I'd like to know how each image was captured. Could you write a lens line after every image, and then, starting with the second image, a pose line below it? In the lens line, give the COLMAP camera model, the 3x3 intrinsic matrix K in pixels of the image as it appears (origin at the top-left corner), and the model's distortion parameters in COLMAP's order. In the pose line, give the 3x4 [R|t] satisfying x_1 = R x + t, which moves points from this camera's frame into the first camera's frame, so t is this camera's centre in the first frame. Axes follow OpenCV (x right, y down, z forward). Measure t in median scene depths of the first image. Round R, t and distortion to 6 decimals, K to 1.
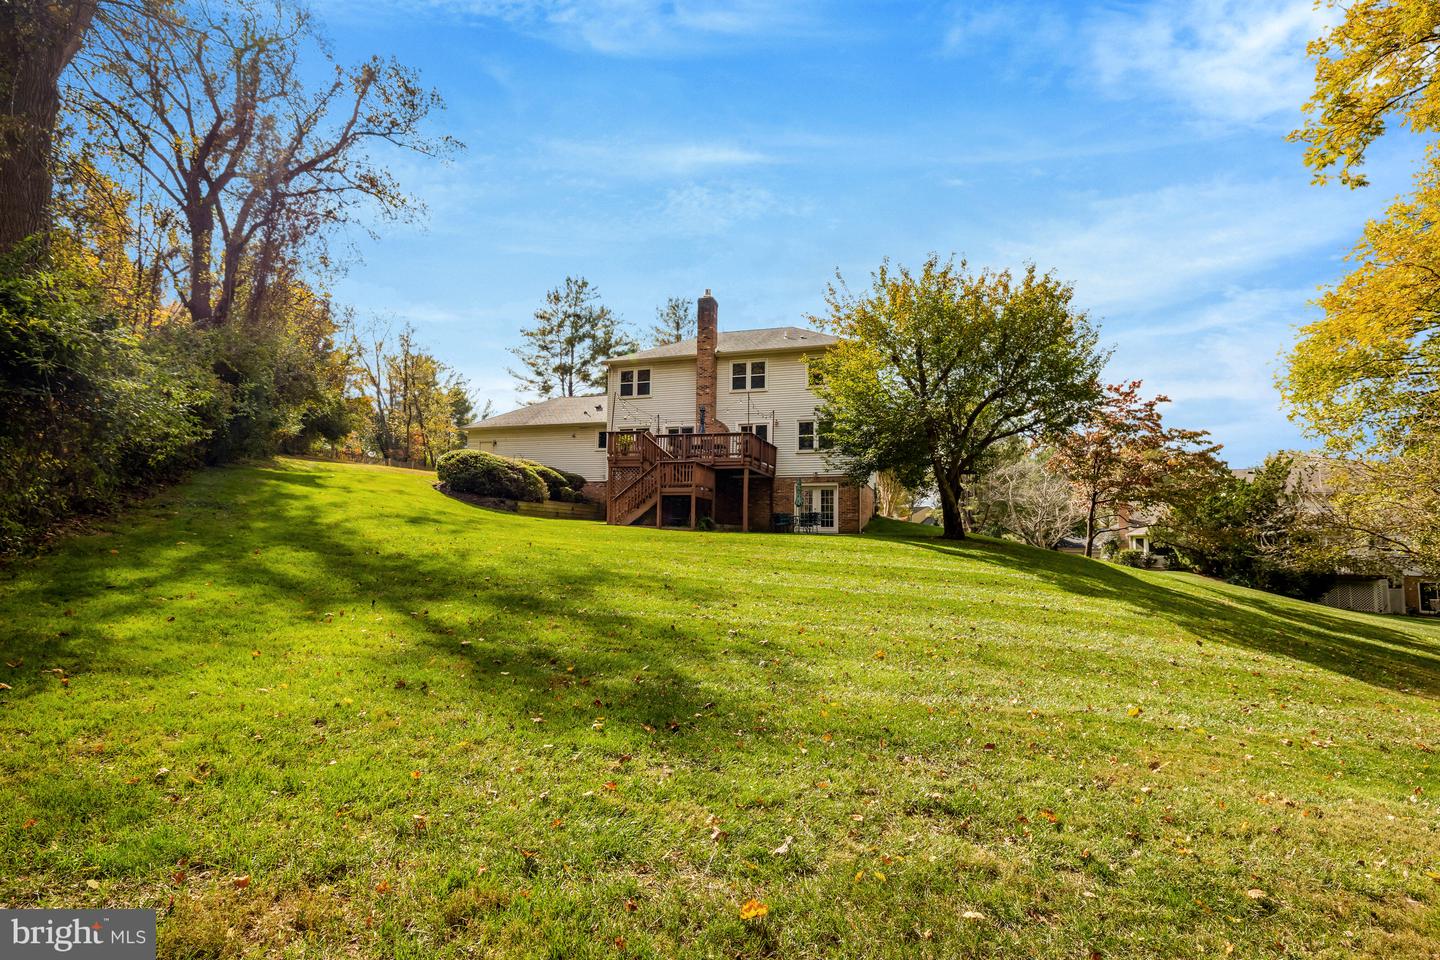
lens RADIAL K [[682.4, 0, 720.5], [0, 682.4, 479.4], [0, 0, 1]] dist [0.003298, 0.000144]
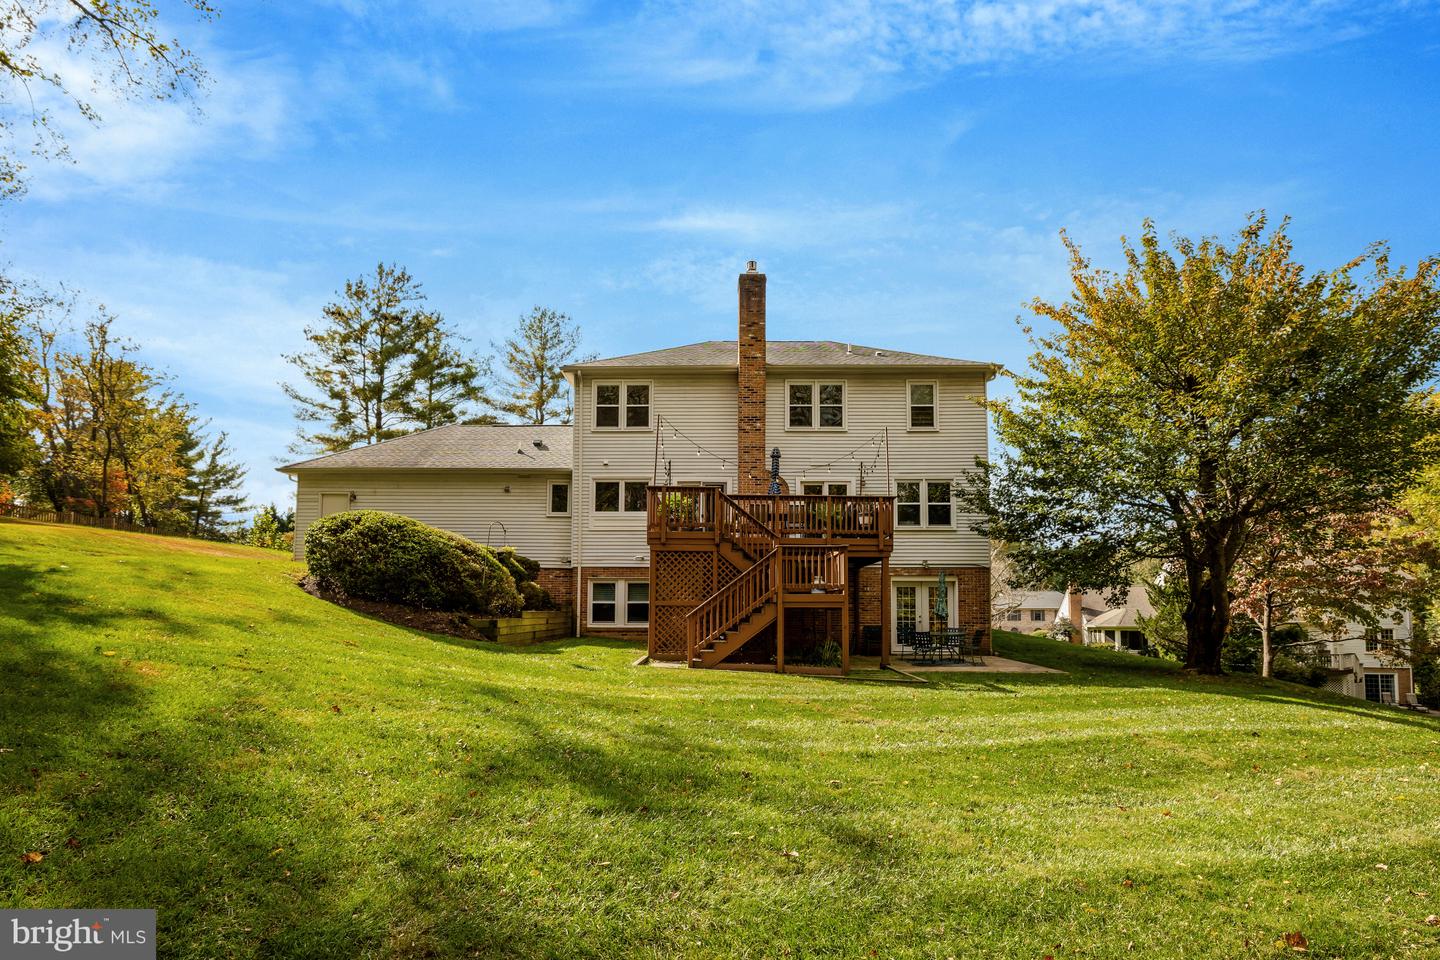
lens RADIAL K [[754.1, 0, 710.2], [0, 754.1, 543.2], [0, 0, 1]] dist [-0.002419, -0.000277]
pose [[0.959889, 0.018333, 0.279782, -0.241101], [-0.017584, 0.999832, -0.005187, -0.018265], [-0.279830, 0.000059, 0.960050, 0.345056]]
